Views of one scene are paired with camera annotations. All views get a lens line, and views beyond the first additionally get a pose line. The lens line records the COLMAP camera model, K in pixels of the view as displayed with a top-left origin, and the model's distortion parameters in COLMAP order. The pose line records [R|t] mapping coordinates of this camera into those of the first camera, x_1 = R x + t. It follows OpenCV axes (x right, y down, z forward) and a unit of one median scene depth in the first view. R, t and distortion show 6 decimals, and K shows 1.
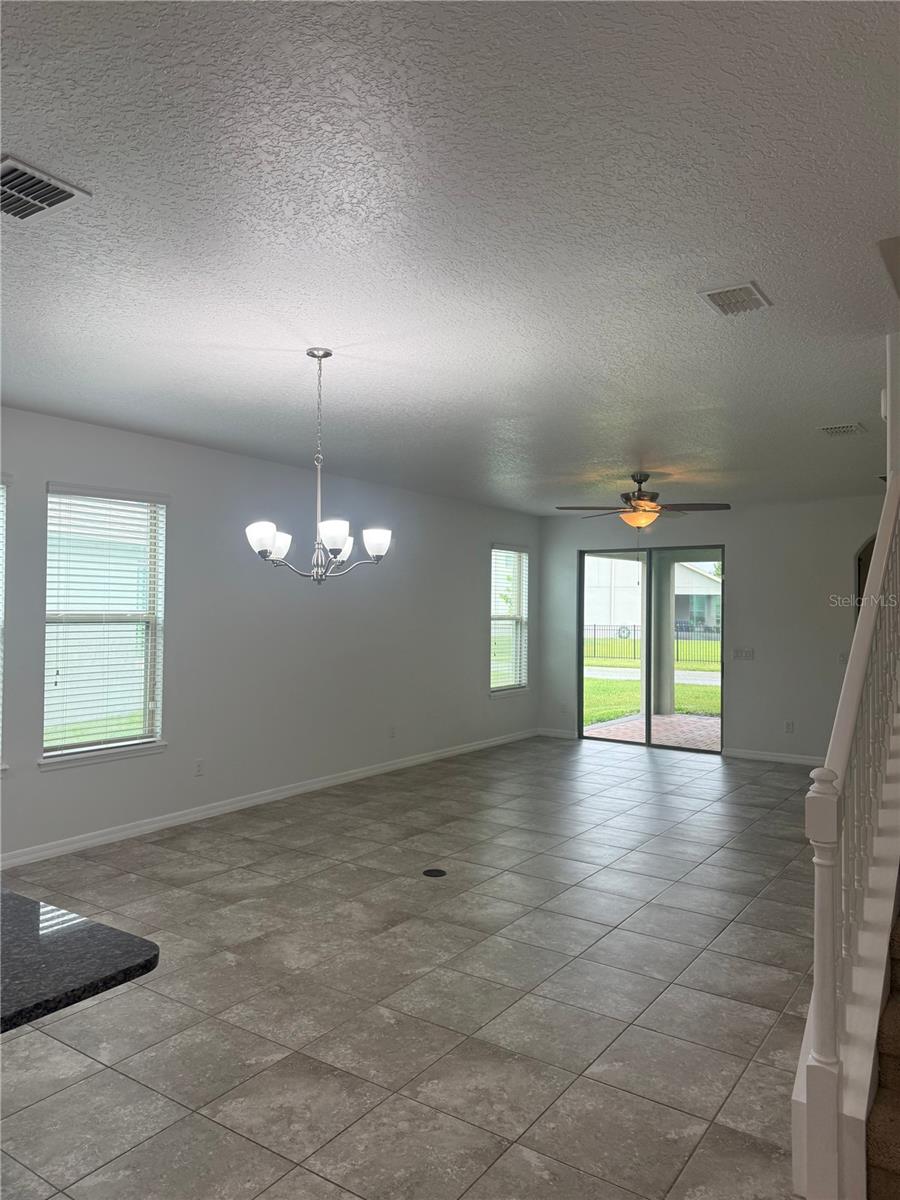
lens RADIAL K [[843.0, 0, 451.1], [0, 843.0, 591.5], [0, 0, 1]] dist [0.052258, -0.055336]
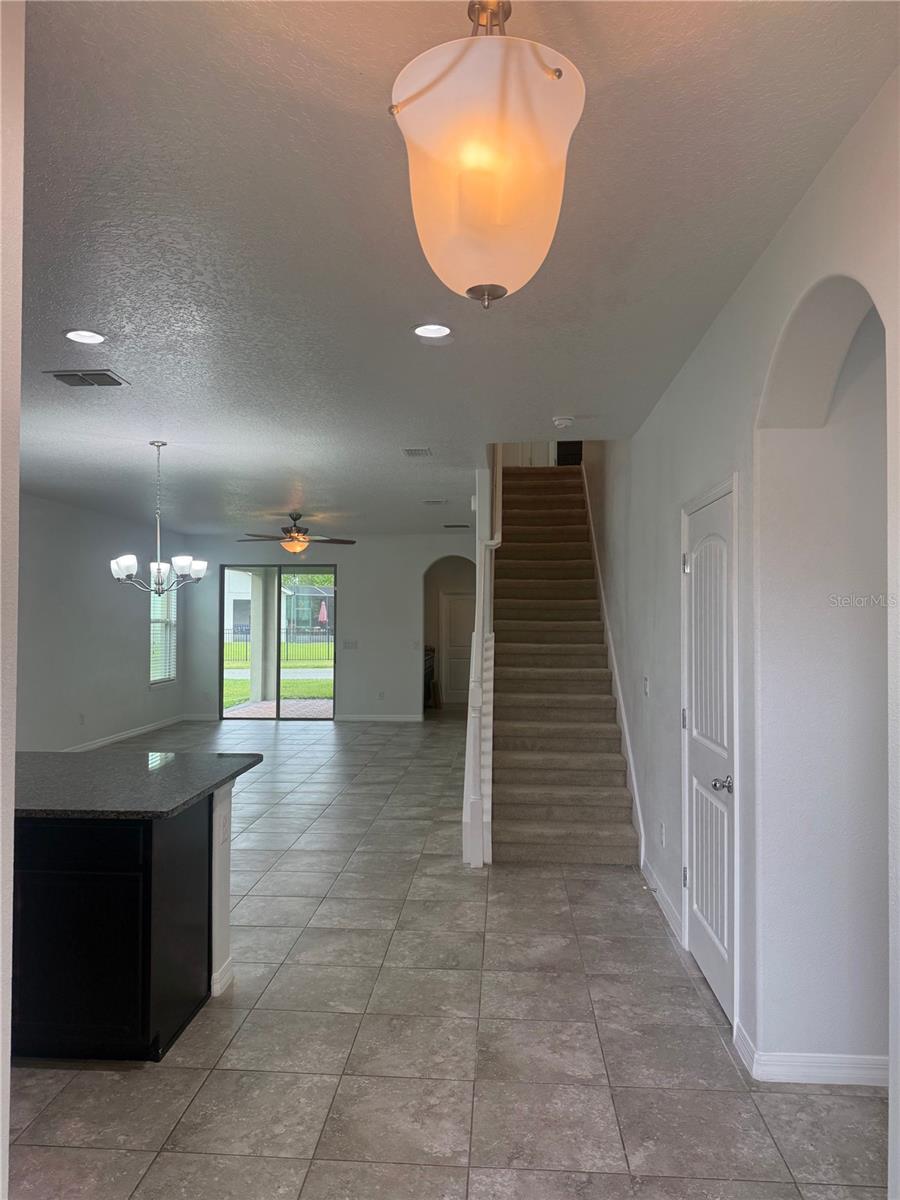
lens RADIAL K [[843.0, 0, 449.5], [0, 843.0, 596.5], [0, 0, 1]] dist [0.052258, -0.055336]
pose [[0.860633, -0.000105, 0.509226, -0.385691], [0.000594, 1.000000, -0.000797, -0.004529], [-0.509226, 0.000989, 0.860632, -0.458184]]
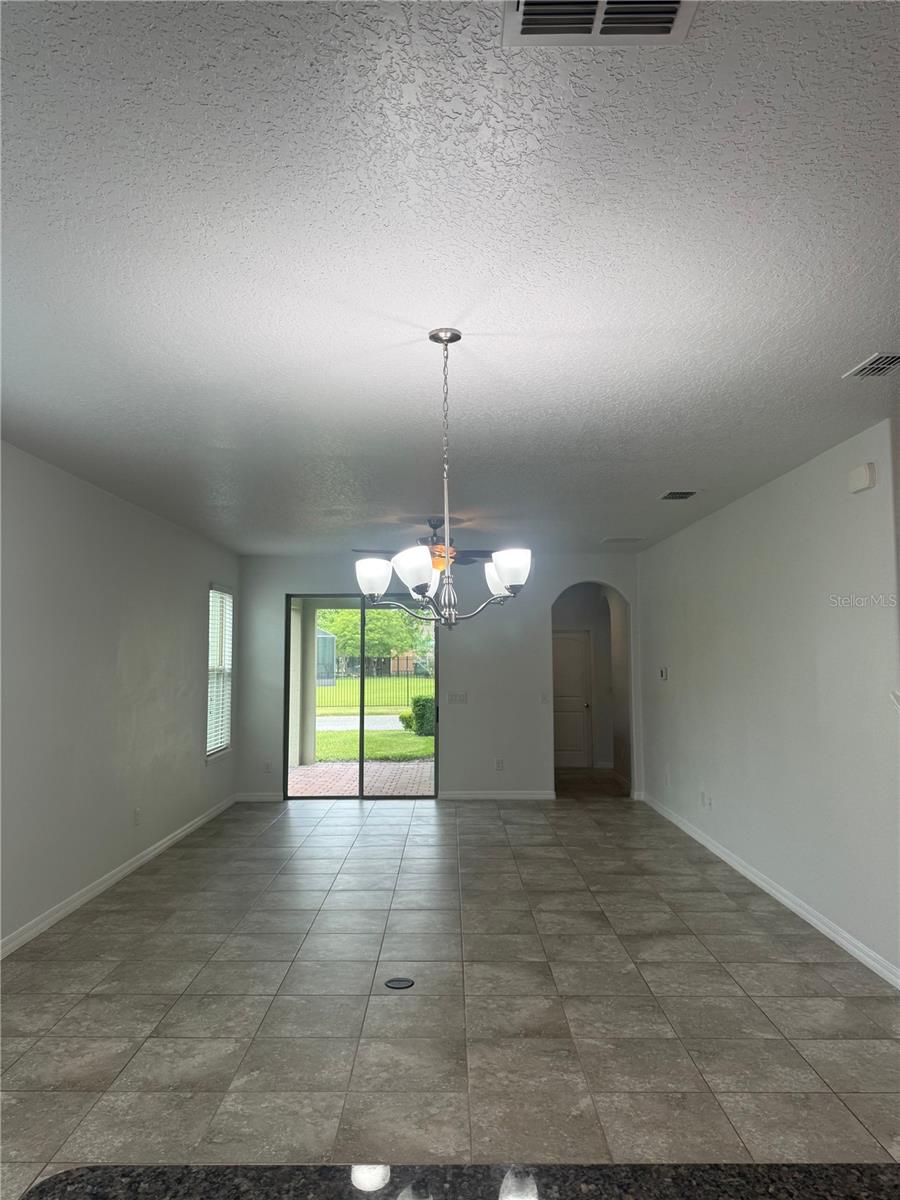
lens RADIAL K [[843.0, 0, 440.2], [0, 843.0, 596.7], [0, 0, 1]] dist [0.052258, -0.055336]
pose [[0.833635, 0.024032, 0.551793, -0.456237], [0.003183, 0.998827, -0.048309, -0.001191], [-0.552307, 0.042028, 0.832581, 0.278801]]
